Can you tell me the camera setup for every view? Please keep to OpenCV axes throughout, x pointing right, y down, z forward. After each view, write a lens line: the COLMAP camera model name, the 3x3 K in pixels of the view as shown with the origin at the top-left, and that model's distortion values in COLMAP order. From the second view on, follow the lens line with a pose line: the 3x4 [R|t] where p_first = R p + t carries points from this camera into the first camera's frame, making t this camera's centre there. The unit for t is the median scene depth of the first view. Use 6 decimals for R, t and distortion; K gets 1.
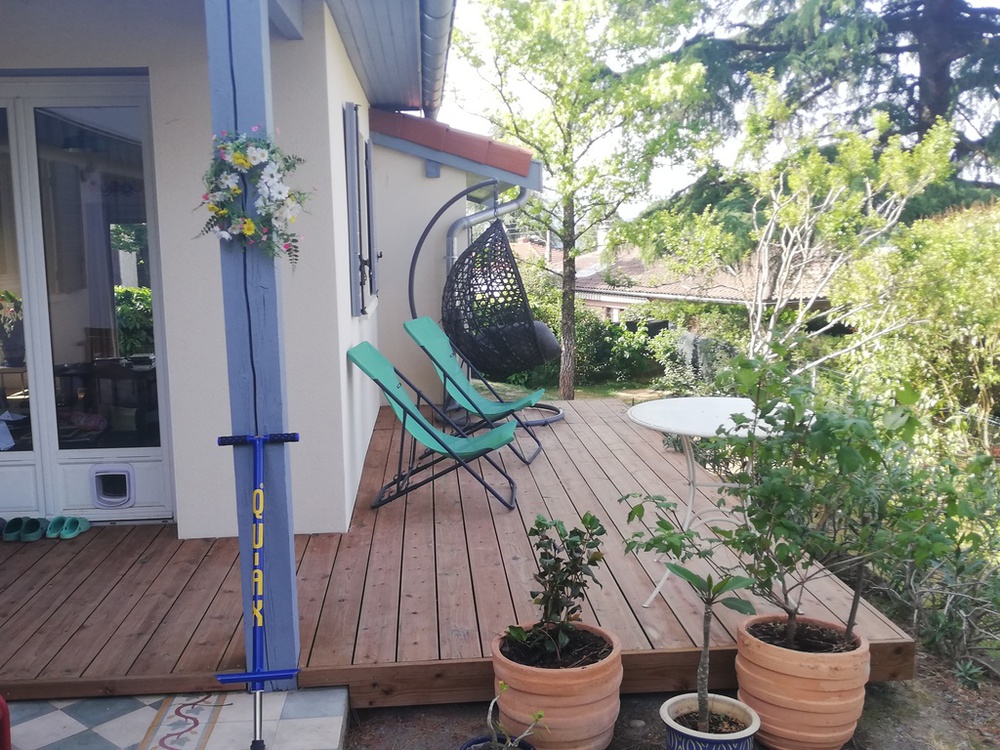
lens RADIAL K [[999.1, 0, 493.9], [0, 999.1, 375.6], [0, 0, 1]] dist [0.057483, 0.000000]
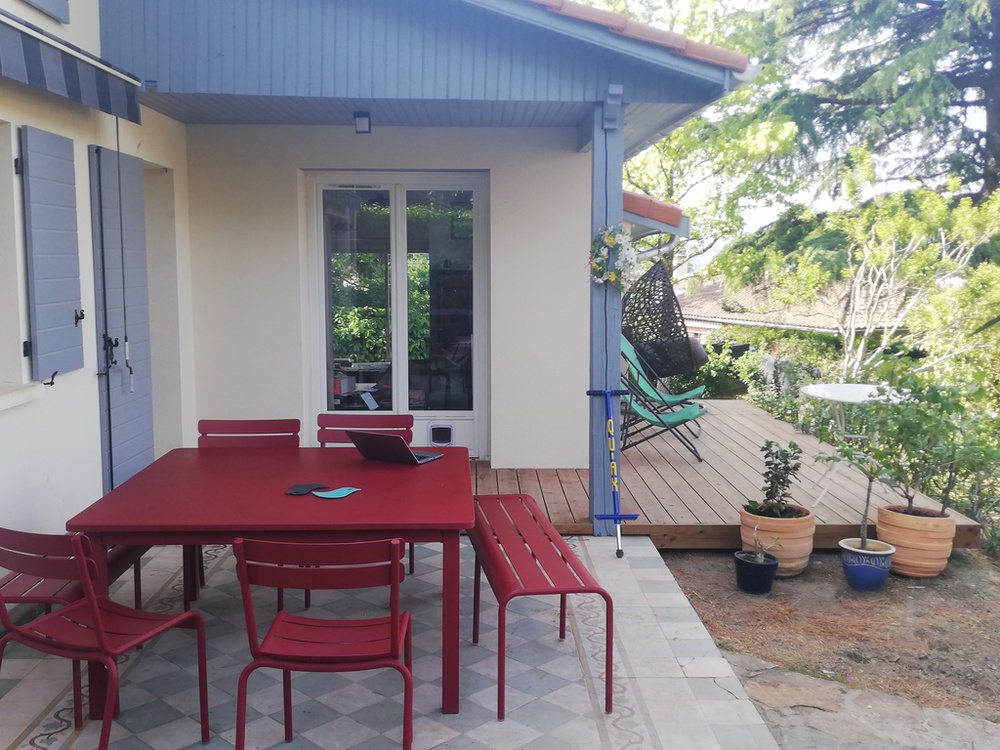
lens RADIAL K [[999.1, 0, 505.2], [0, 999.1, 370.9], [0, 0, 1]] dist [0.057483, 0.000000]
pose [[0.998820, 0.025773, -0.041171, -0.085521], [-0.026863, 0.999297, -0.026143, 0.018541], [0.040468, 0.027218, 0.998810, -0.198089]]
